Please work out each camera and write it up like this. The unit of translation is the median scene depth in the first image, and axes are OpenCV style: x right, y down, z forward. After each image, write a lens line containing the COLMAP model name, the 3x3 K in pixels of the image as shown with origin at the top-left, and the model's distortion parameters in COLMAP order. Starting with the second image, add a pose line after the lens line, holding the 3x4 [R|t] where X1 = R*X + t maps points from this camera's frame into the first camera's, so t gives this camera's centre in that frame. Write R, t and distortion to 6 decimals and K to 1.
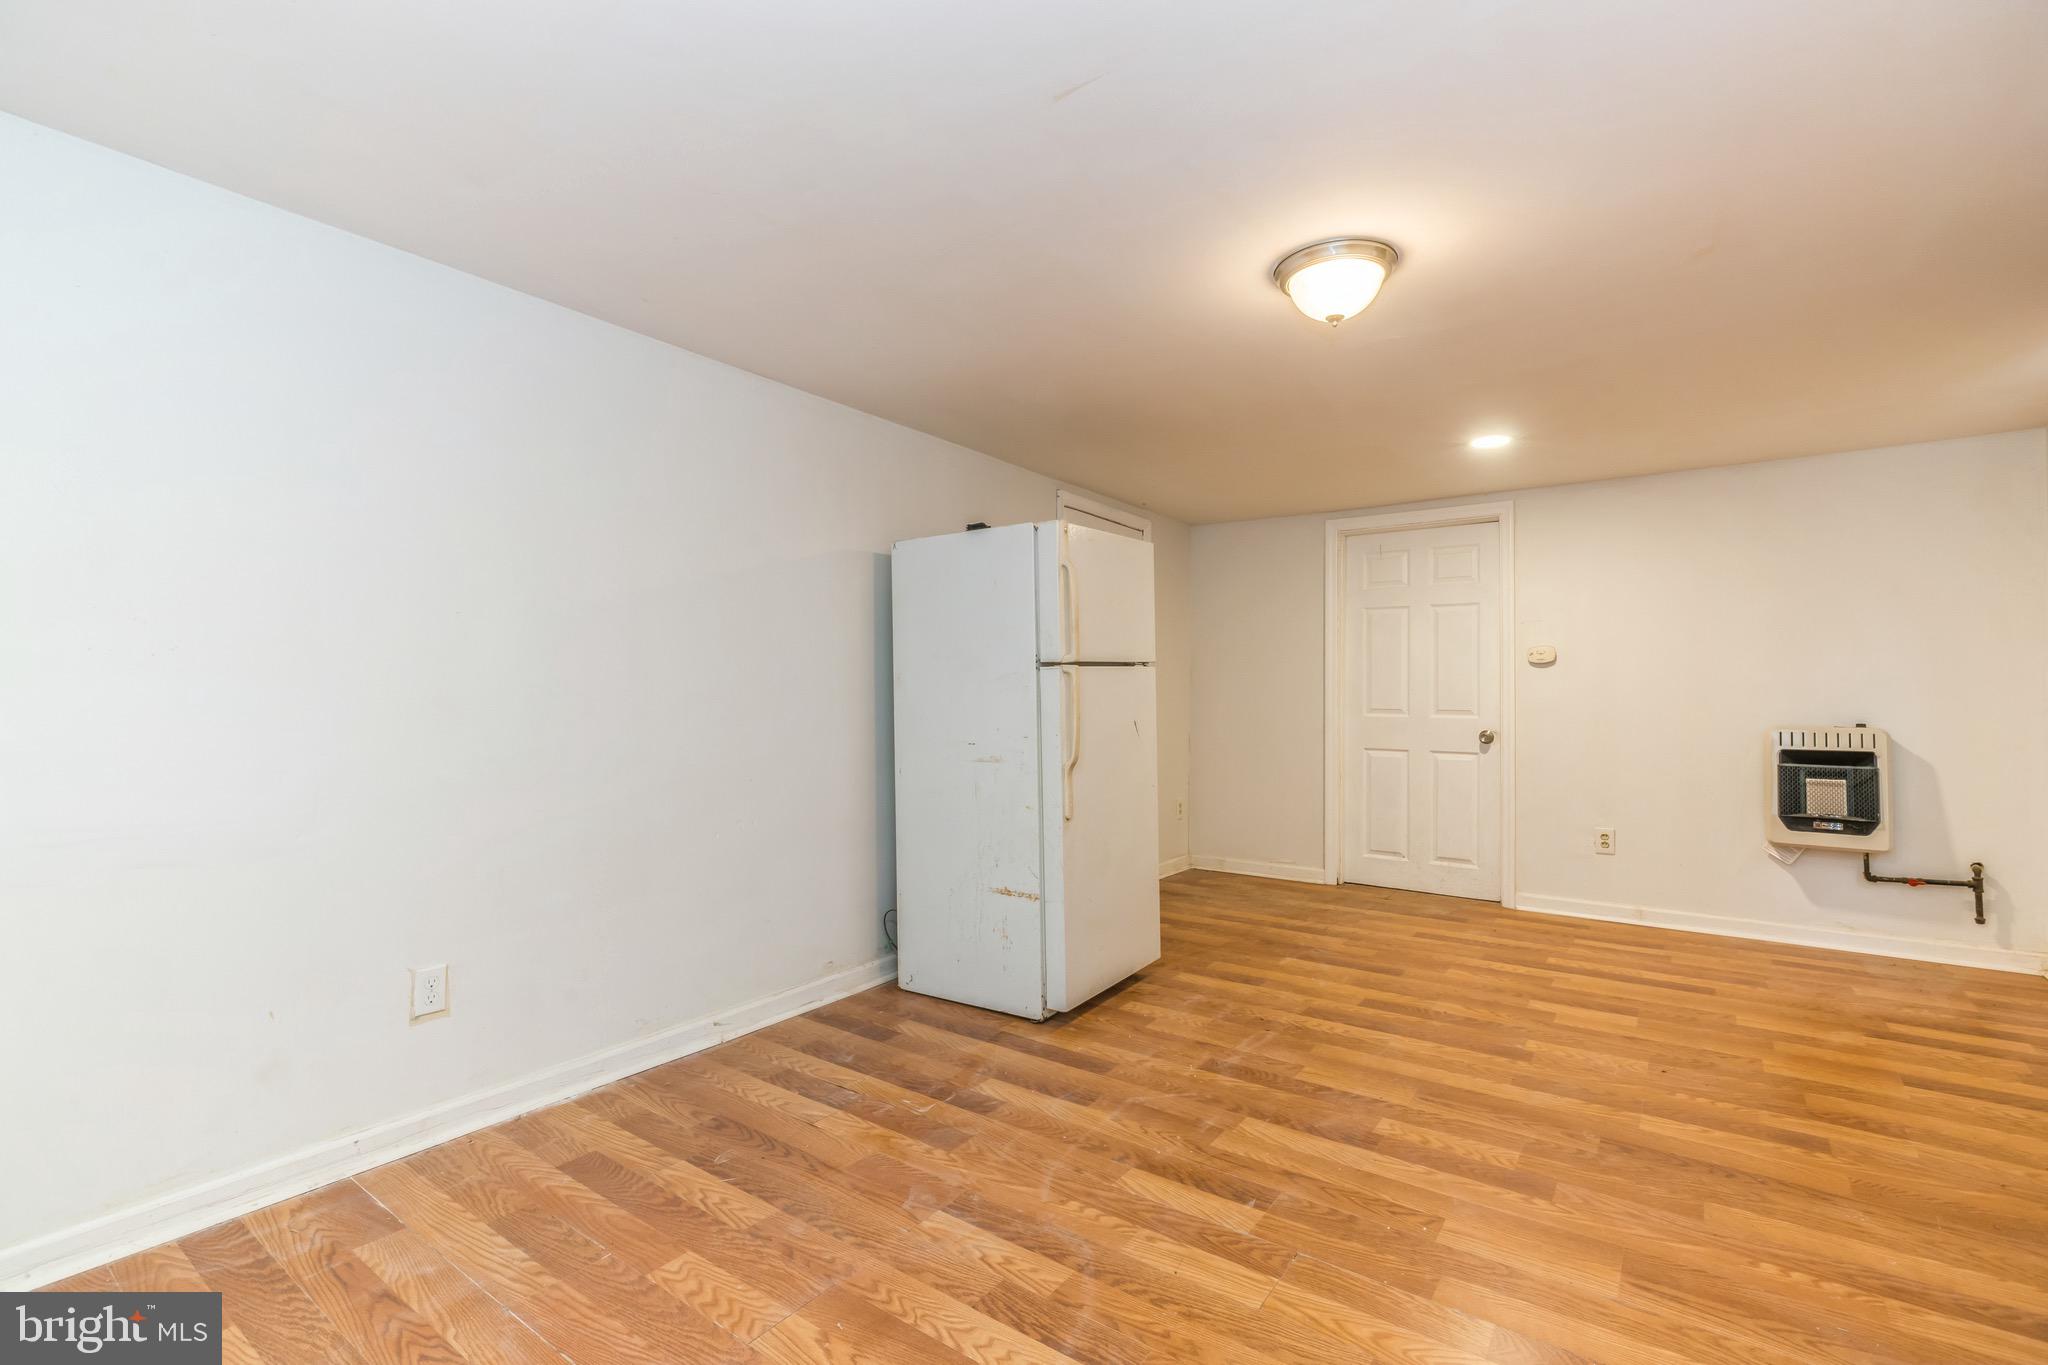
lens RADIAL K [[945.4, 0, 1046.3], [0, 945.4, 701.9], [0, 0, 1]] dist [-0.007416, 0.001591]
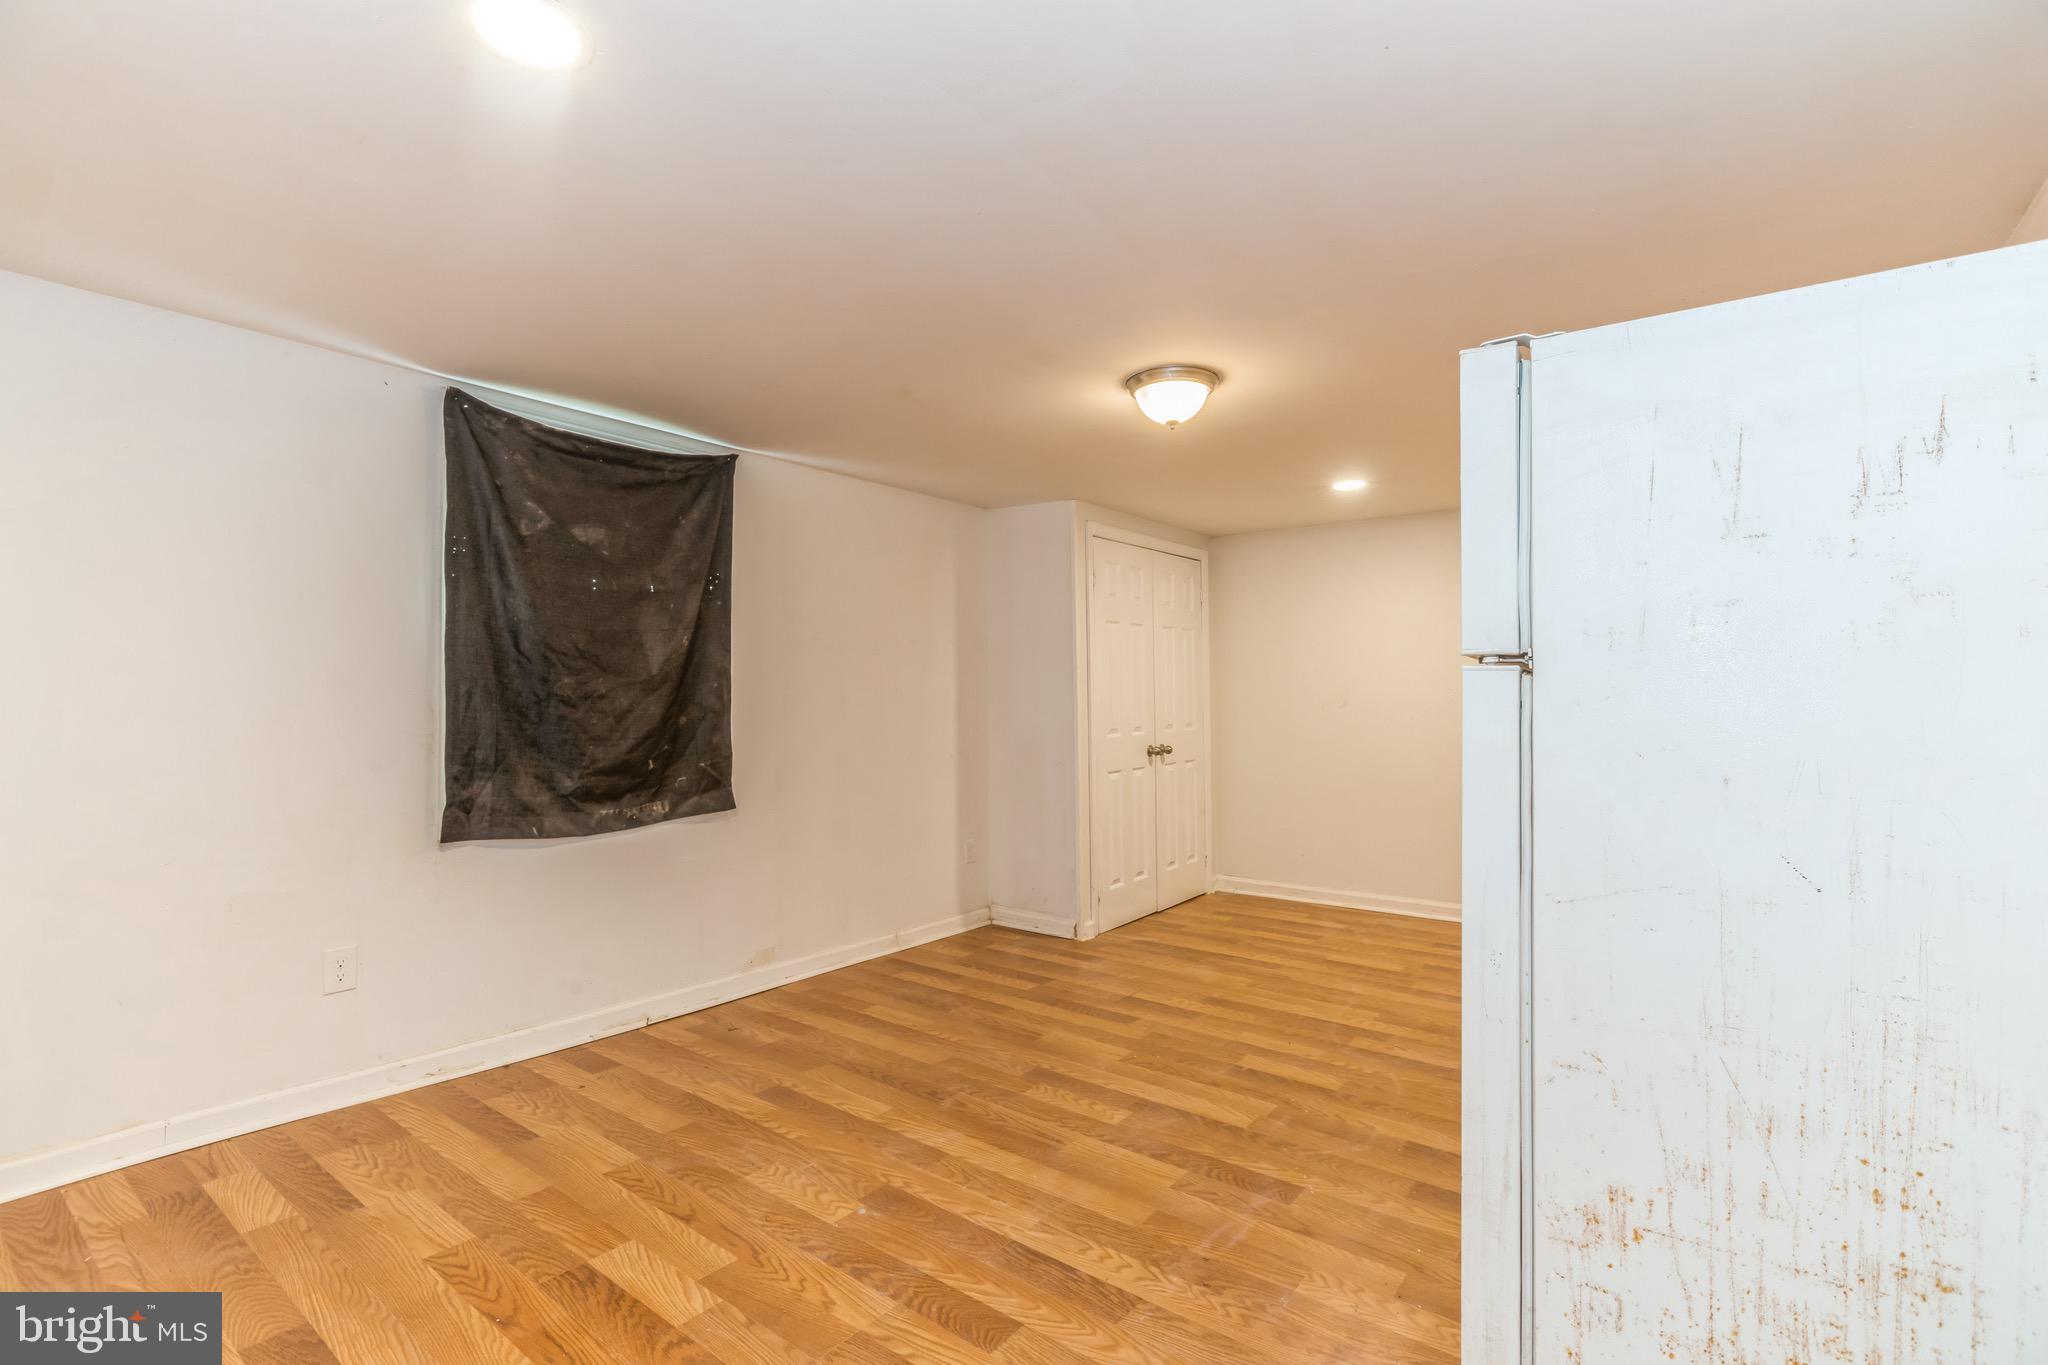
lens RADIAL K [[945.4, 0, 1022.6], [0, 945.4, 697.6], [0, 0, 1]] dist [-0.007416, 0.001591]
pose [[-0.999045, -0.001084, 0.043691, 0.410543], [-0.000813, 0.999980, 0.006219, -0.042464], [-0.043697, 0.006177, -0.999026, 2.037003]]
